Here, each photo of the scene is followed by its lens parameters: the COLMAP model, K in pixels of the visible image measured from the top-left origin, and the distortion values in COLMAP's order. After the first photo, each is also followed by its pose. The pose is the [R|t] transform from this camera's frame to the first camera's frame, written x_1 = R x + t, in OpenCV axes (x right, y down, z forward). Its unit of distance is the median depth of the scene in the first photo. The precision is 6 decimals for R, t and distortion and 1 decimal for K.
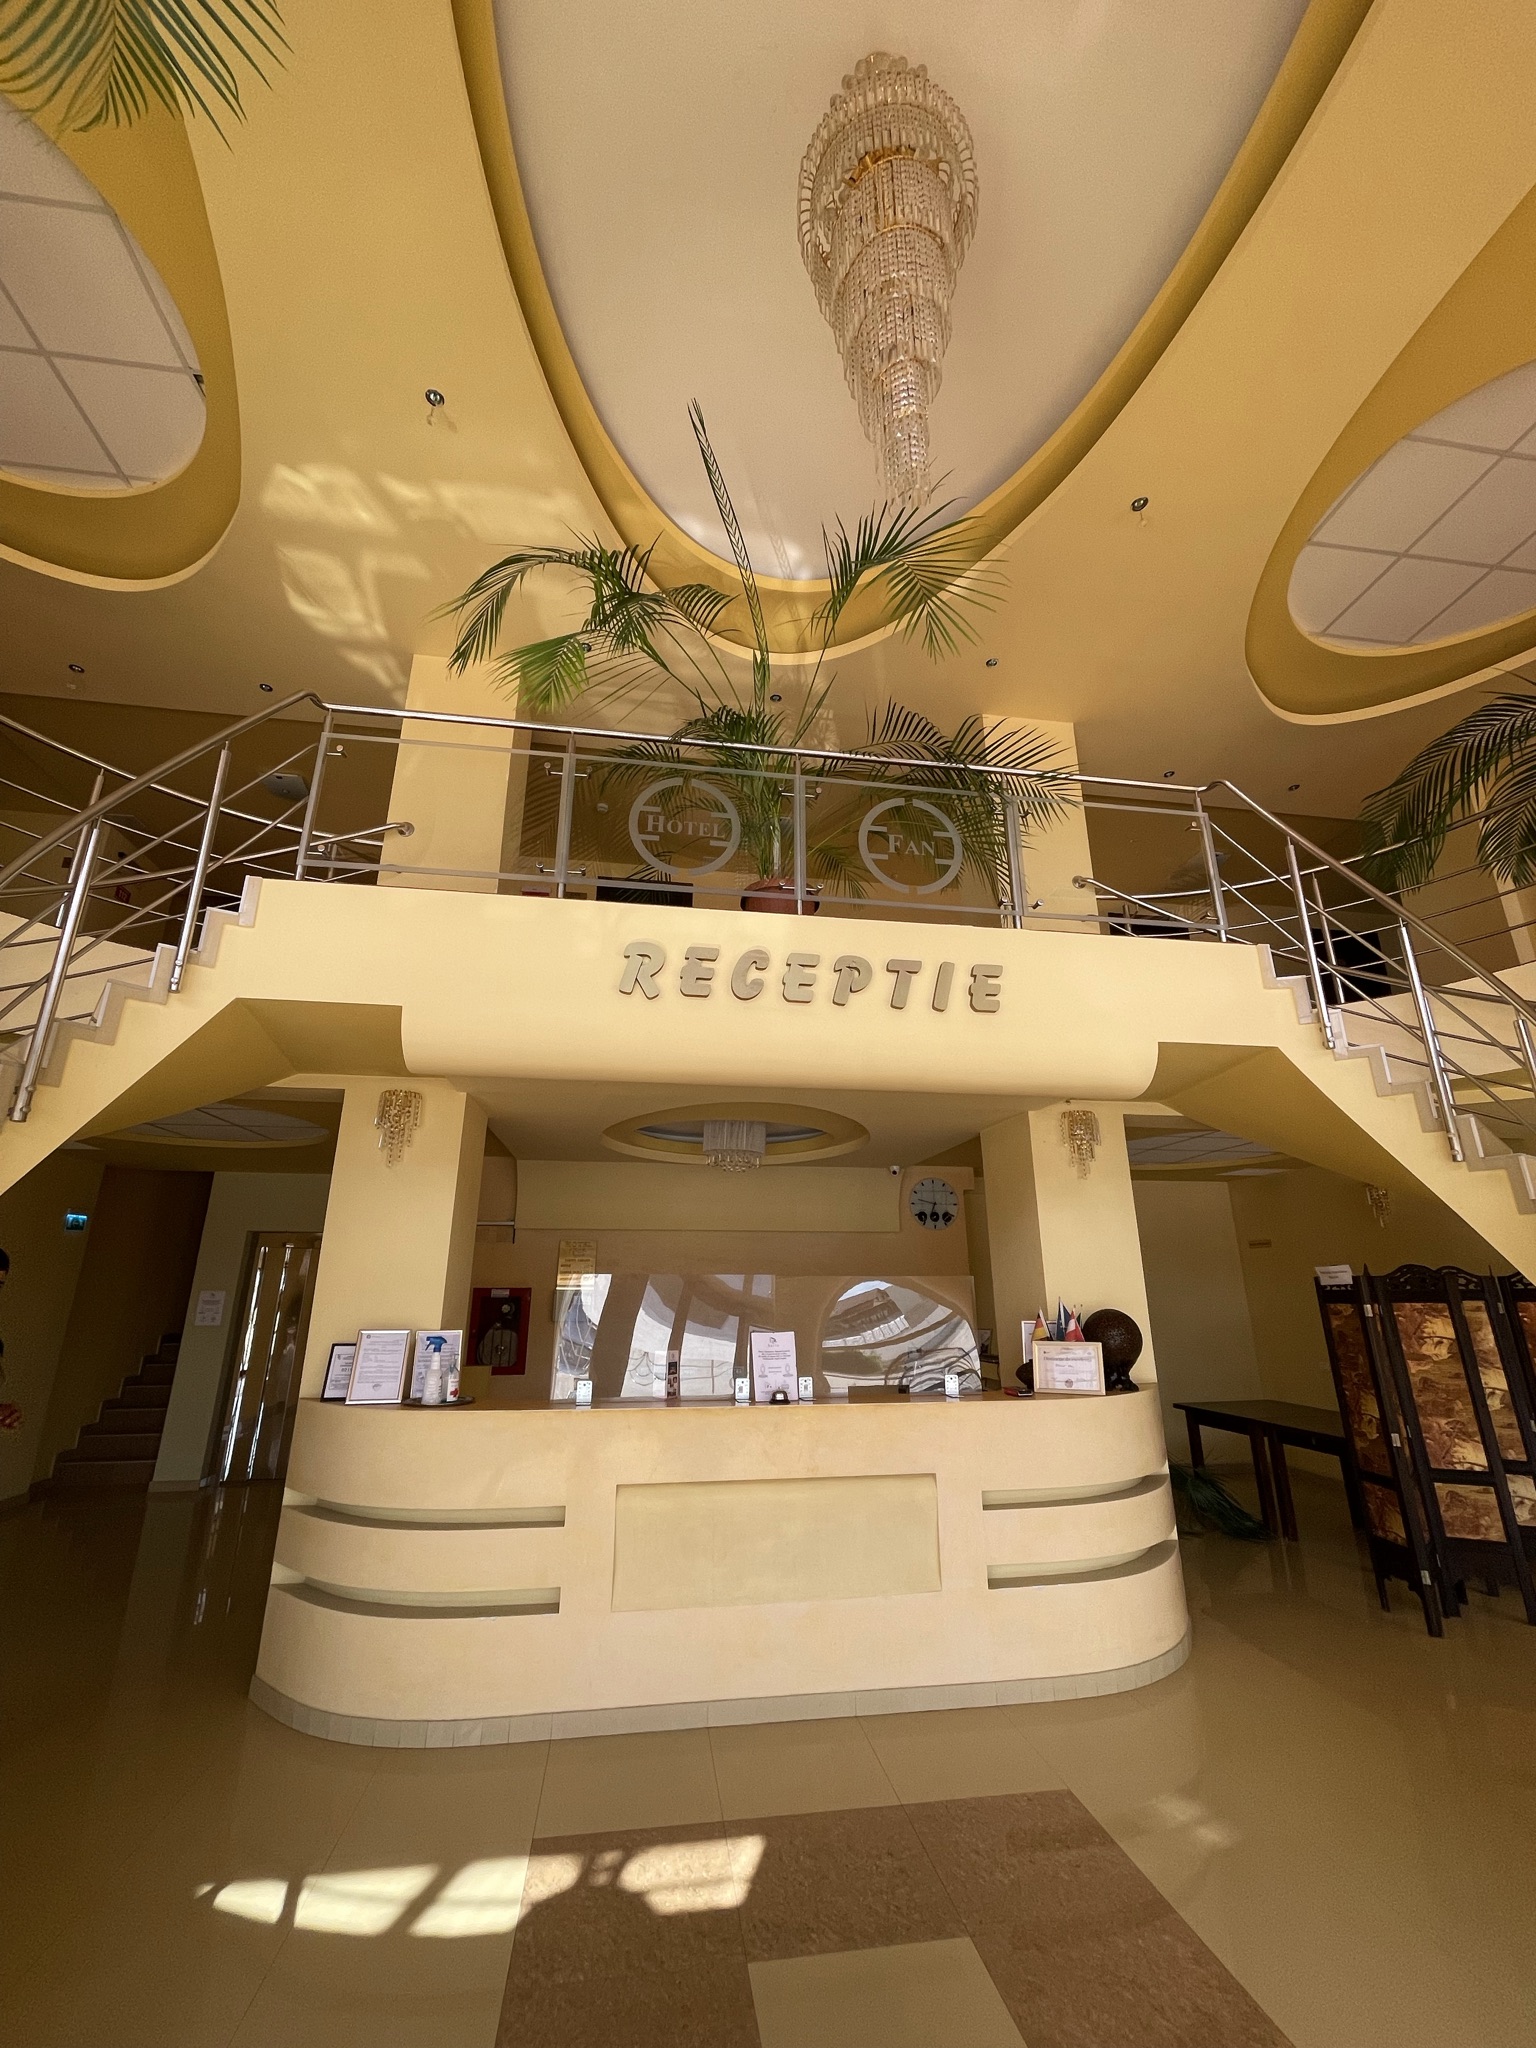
lens RADIAL K [[824.9, 0, 768.5], [0, 824.9, 1026.8], [0, 0, 1]] dist [-0.000982, 0.000231]
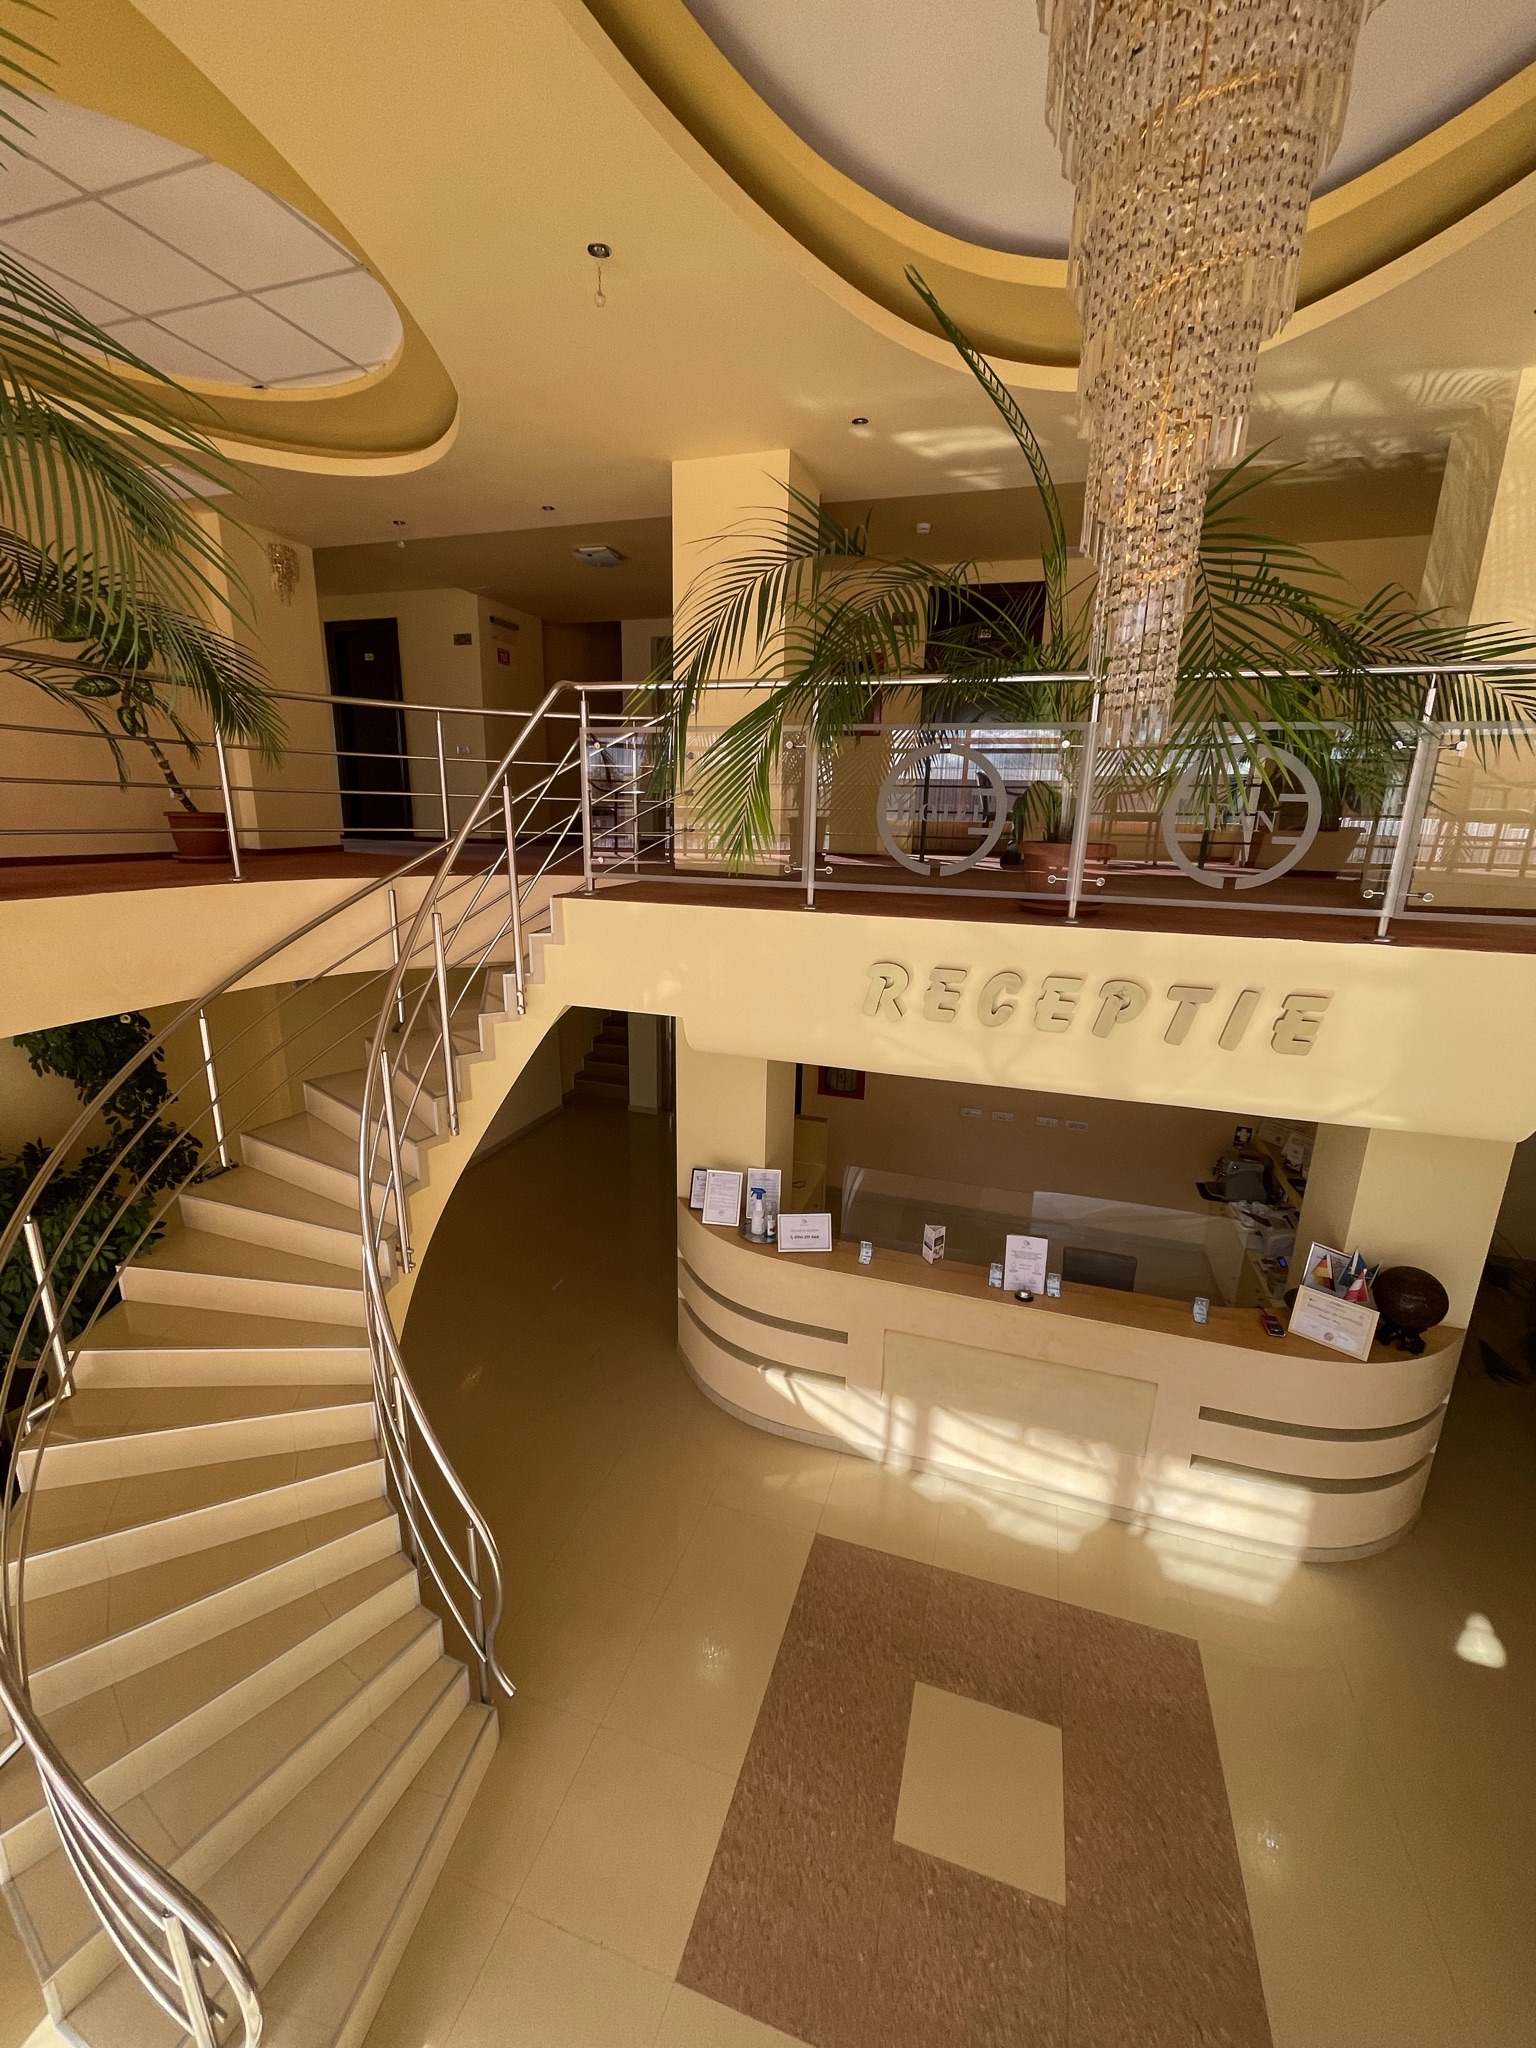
lens RADIAL K [[824.9, 0, 769.6], [0, 824.9, 1025.4], [0, 0, 1]] dist [-0.000982, 0.000231]
pose [[0.895328, 0.131941, -0.425416, 0.139630], [0.111467, 0.858351, 0.500808, -0.510220], [0.431233, -0.495807, 0.753799, 0.156669]]
